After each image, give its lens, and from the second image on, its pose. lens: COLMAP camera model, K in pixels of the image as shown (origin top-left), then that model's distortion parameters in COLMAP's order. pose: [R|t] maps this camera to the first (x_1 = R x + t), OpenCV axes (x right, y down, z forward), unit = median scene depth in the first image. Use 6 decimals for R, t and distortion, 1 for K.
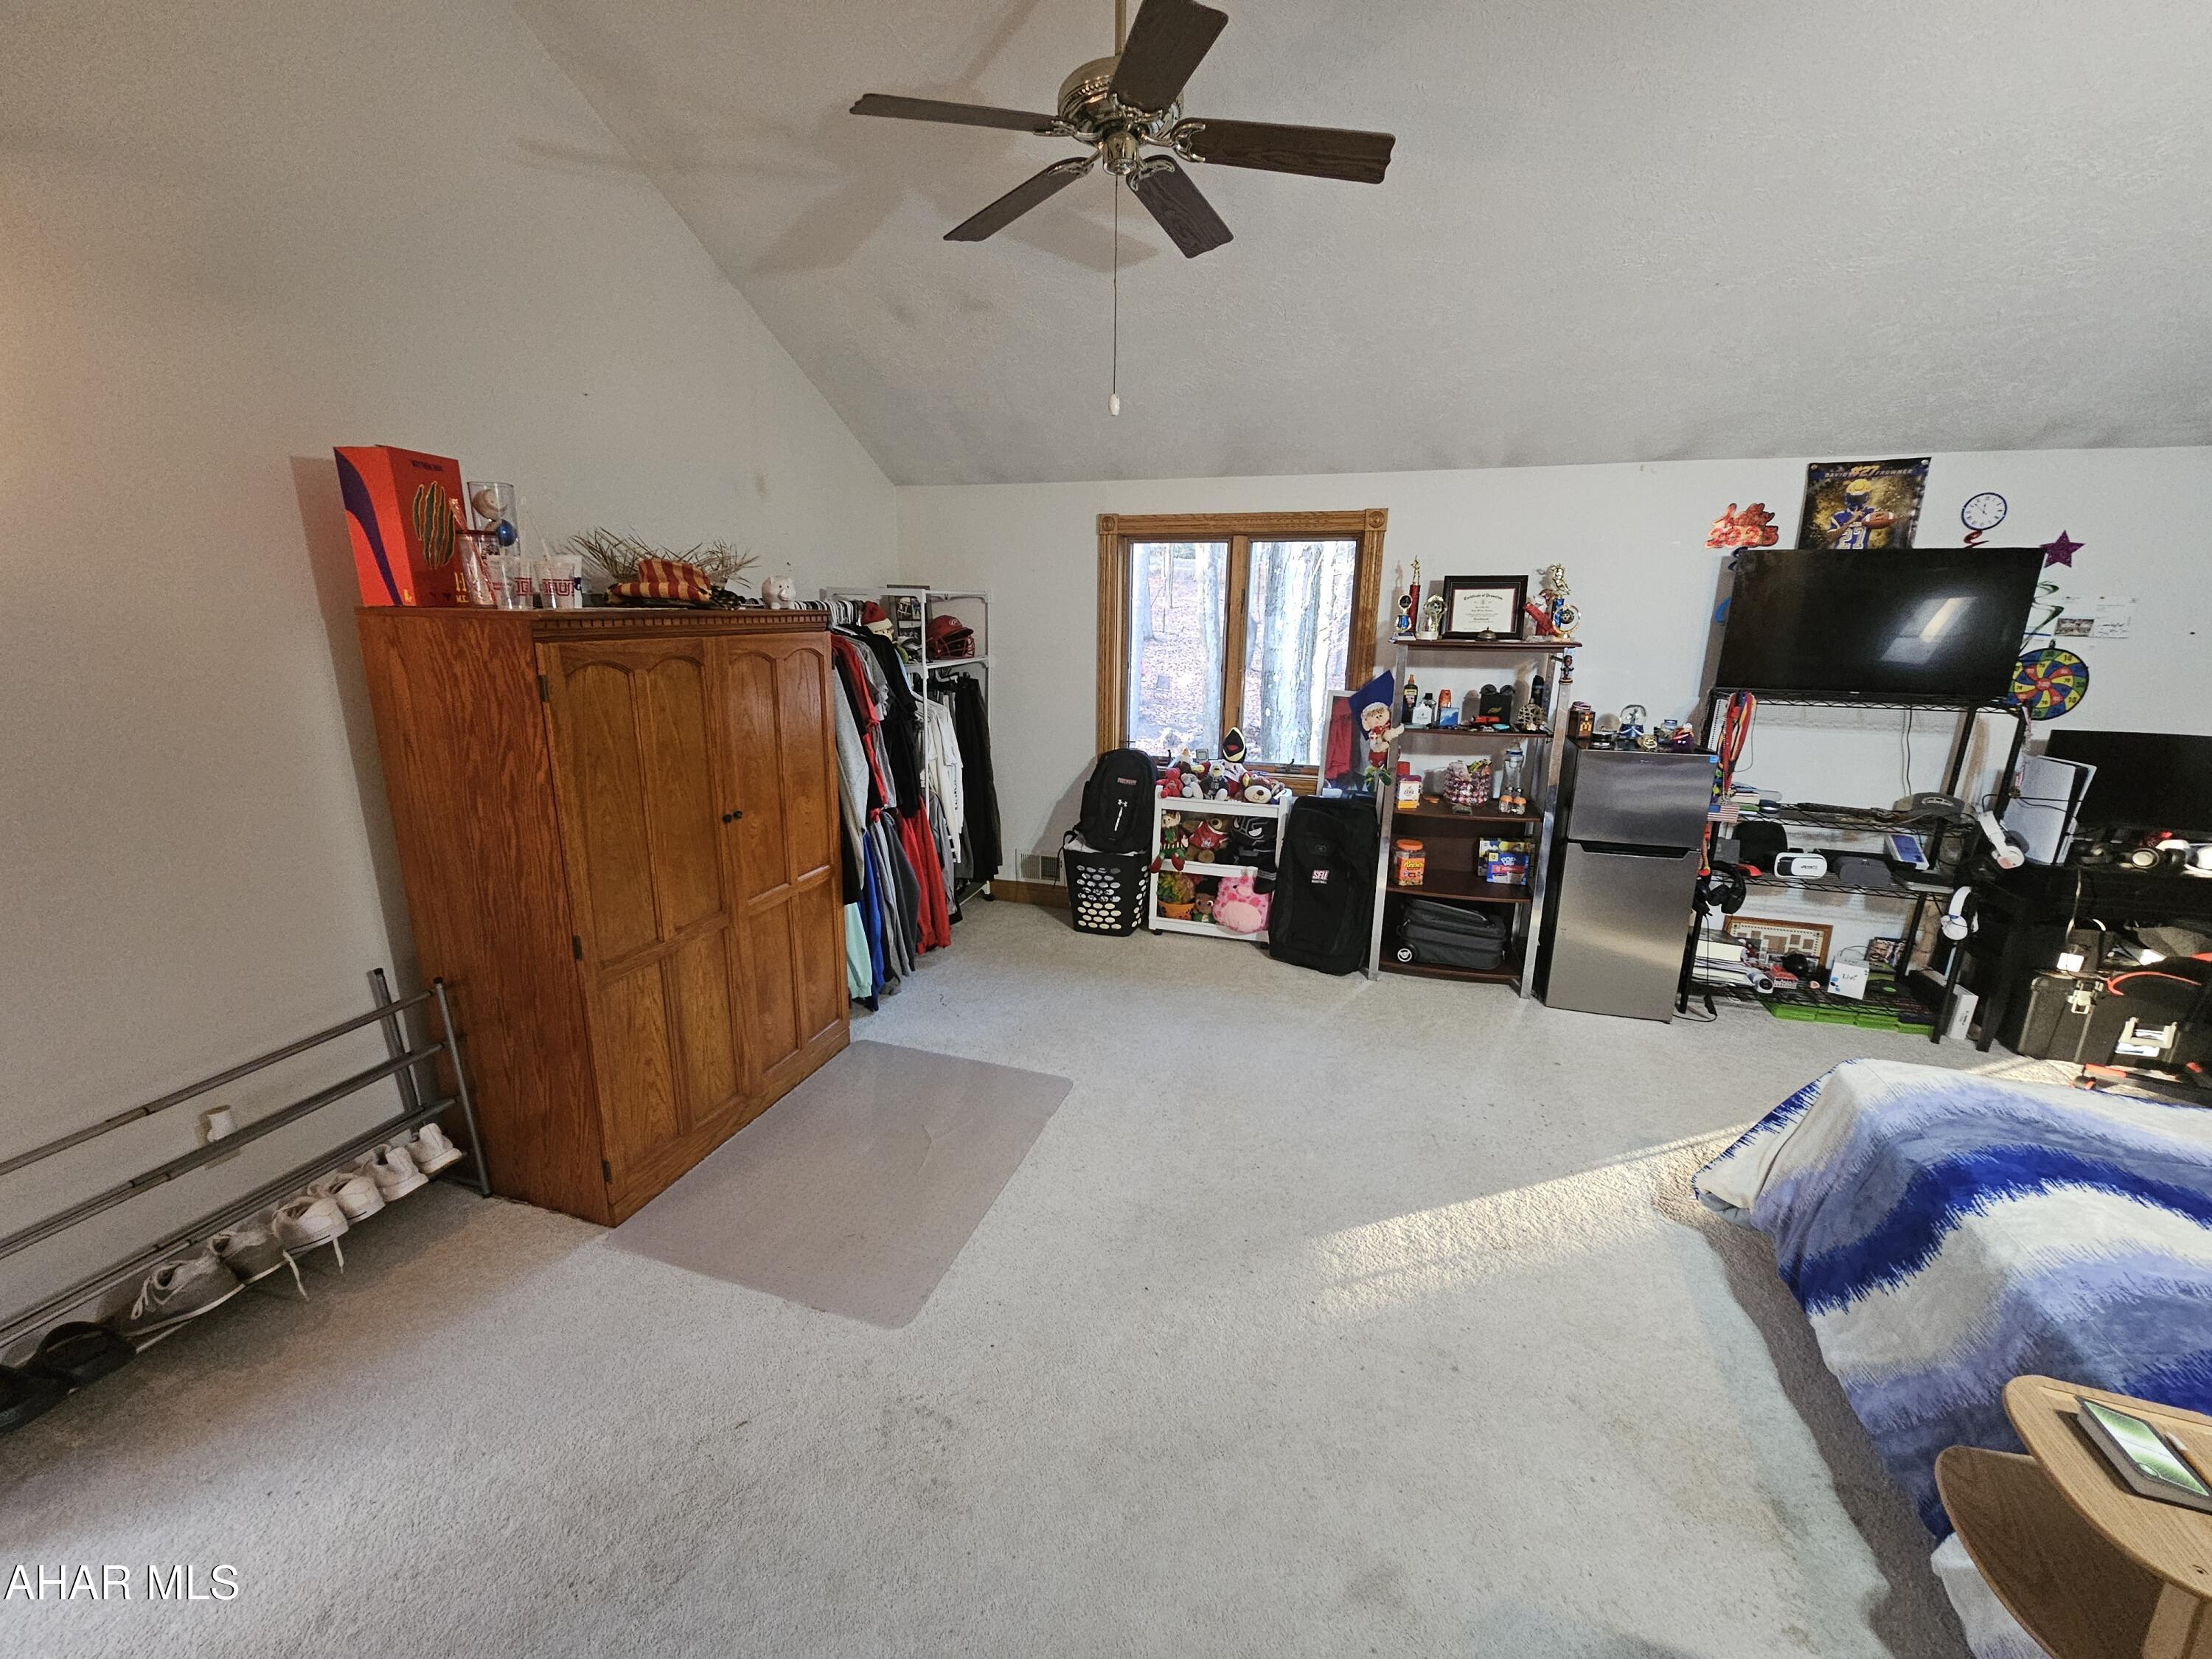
lens RADIAL K [[906.0, 0, 1090.8], [0, 906.0, 834.0], [0, 0, 1]] dist [-0.000476, -0.000788]
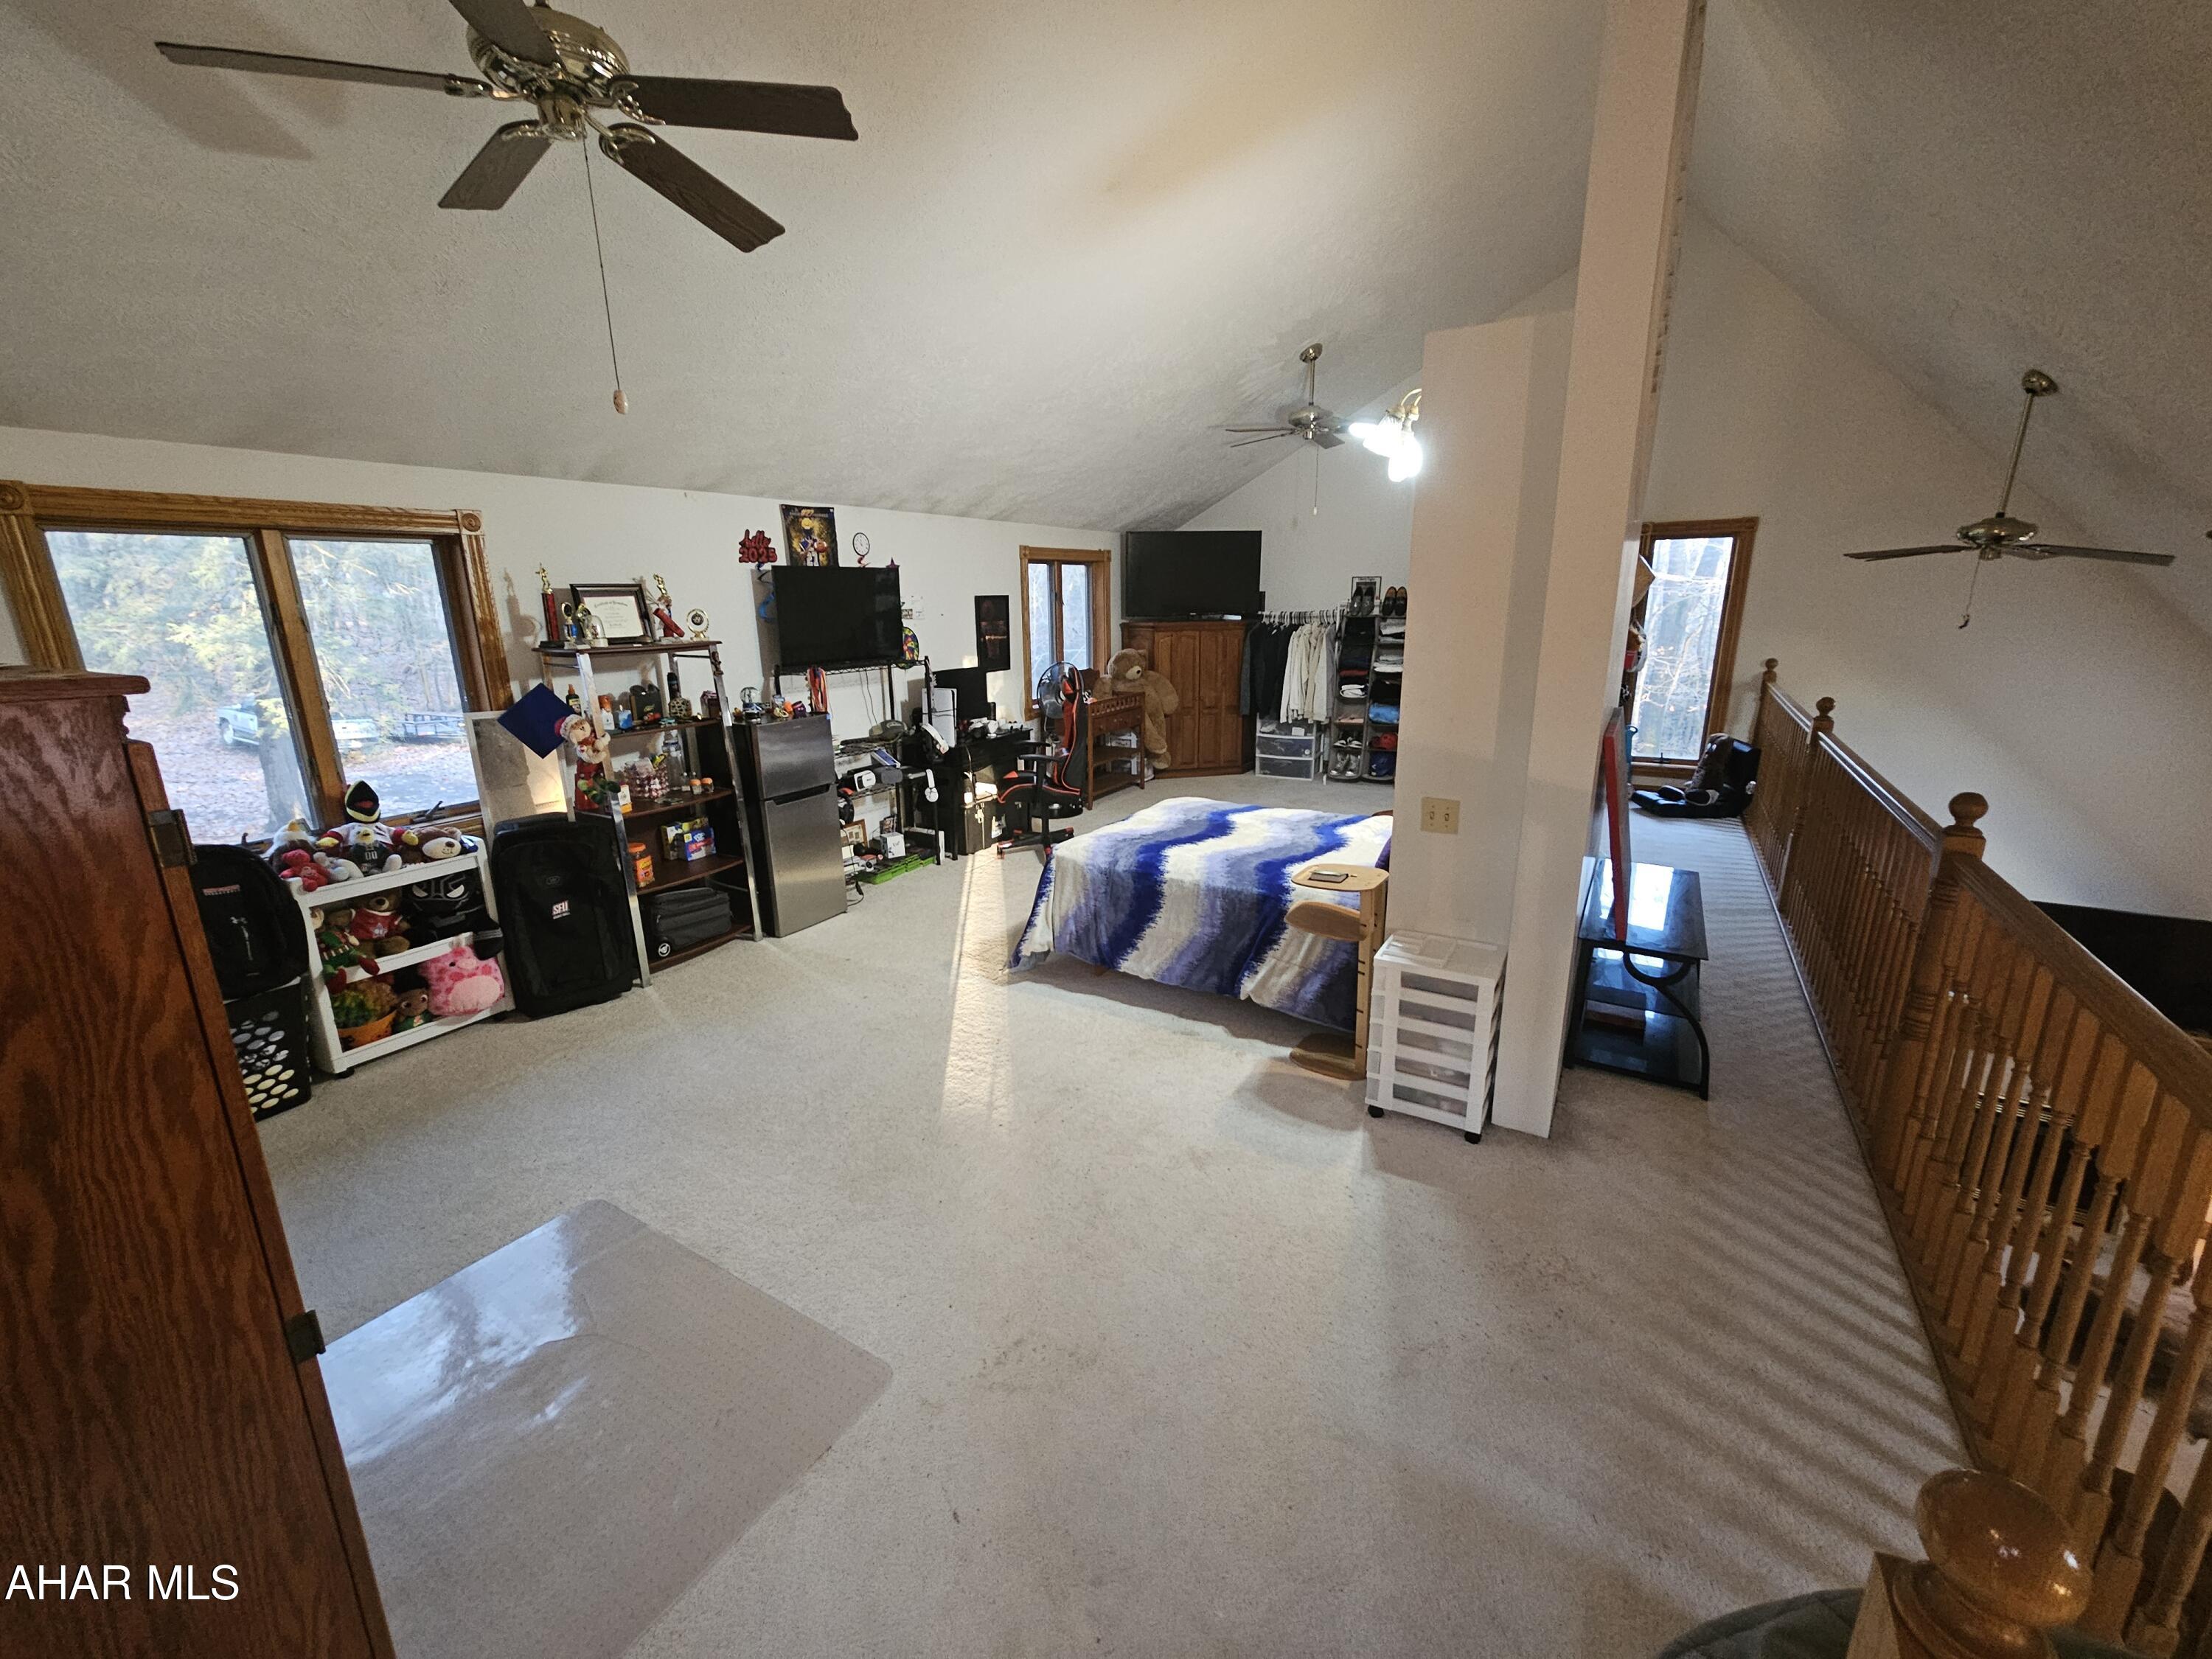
lens RADIAL K [[906.0, 0, 1094.1], [0, 906.0, 833.2], [0, 0, 1]] dist [-0.000476, -0.000788]
pose [[0.227700, -0.258356, 0.938832, -0.491029], [0.262219, 0.944810, 0.196404, -0.068422], [-0.937760, 0.201459, 0.282879, 0.224191]]
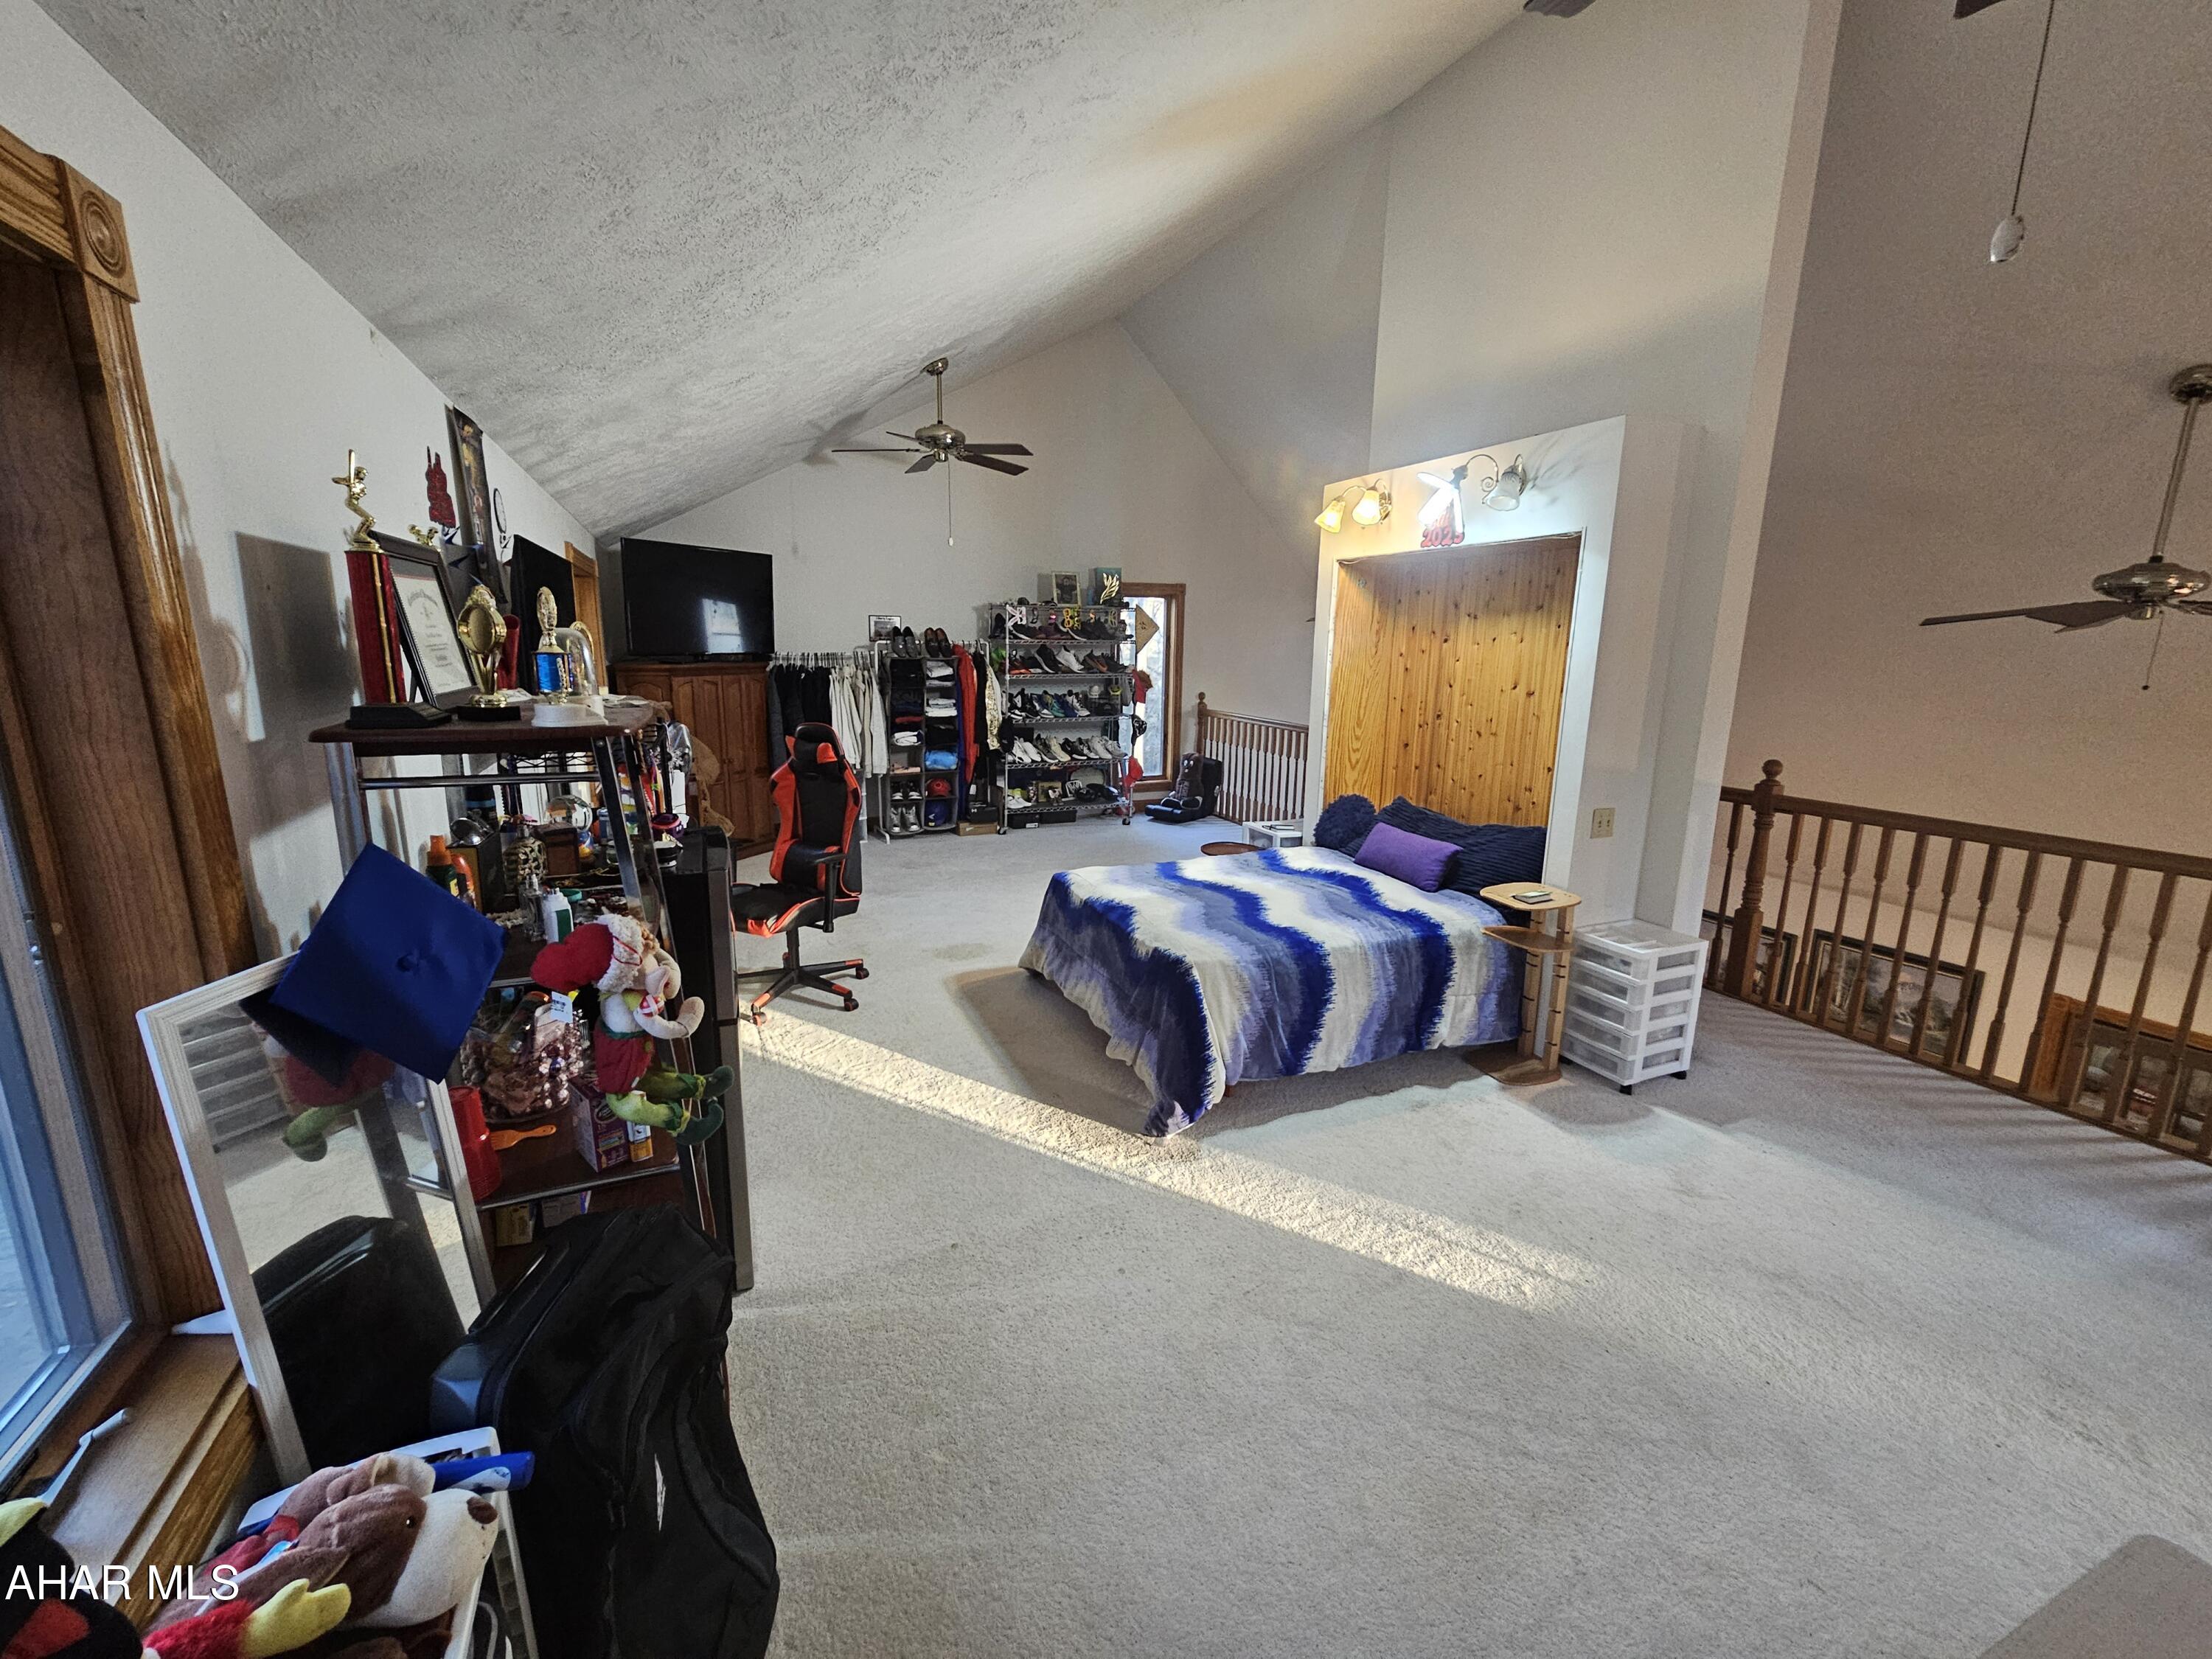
lens RADIAL K [[906.0, 0, 1106.7], [0, 906.0, 830.3], [0, 0, 1]] dist [-0.000476, -0.000788]
pose [[-0.662271, -0.169331, 0.729879, -0.040739], [0.171695, 0.913910, 0.367817, -0.260246], [-0.729327, 0.368911, -0.576183, 1.028250]]
